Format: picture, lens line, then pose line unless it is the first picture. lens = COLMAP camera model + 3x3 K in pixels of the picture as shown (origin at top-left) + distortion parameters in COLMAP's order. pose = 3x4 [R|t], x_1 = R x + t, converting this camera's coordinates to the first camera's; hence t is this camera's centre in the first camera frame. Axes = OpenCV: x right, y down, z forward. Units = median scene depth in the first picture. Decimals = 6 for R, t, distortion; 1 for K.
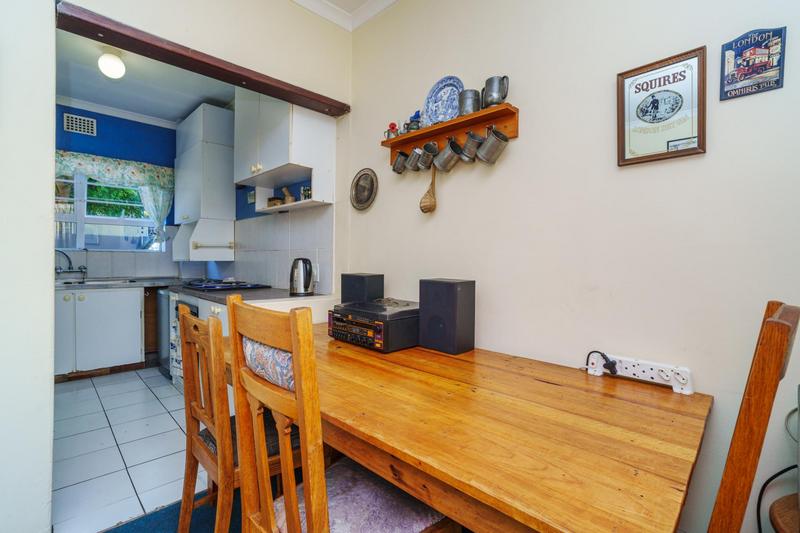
lens RADIAL K [[362.2, 0, 398.5], [0, 362.2, 265.0], [0, 0, 1]] dist [-0.002104, -0.000184]
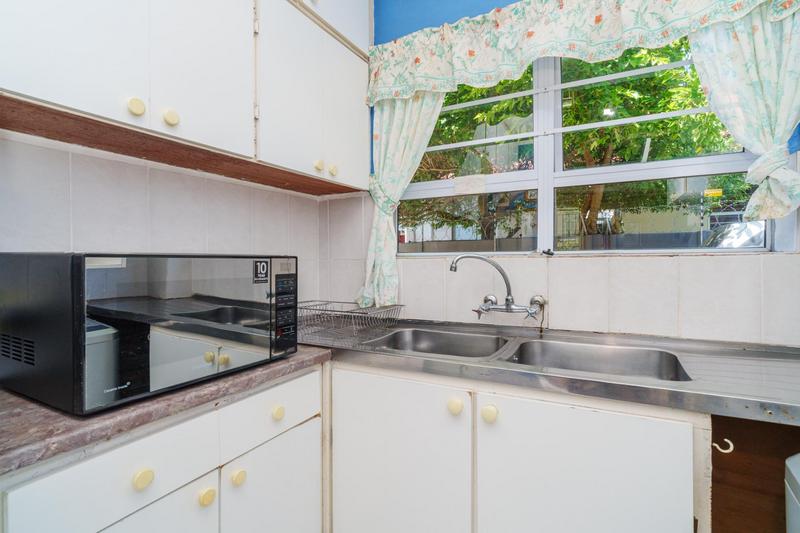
lens RADIAL K [[380.1, 0, 399.6], [0, 380.1, 264.0], [0, 0, 1]] dist [-0.010502, 0.001364]
pose [[0.277081, -0.001198, -0.960846, -0.526963], [-0.008575, 0.999956, -0.003719, -0.028257], [0.960808, 0.009270, 0.277058, 0.741494]]
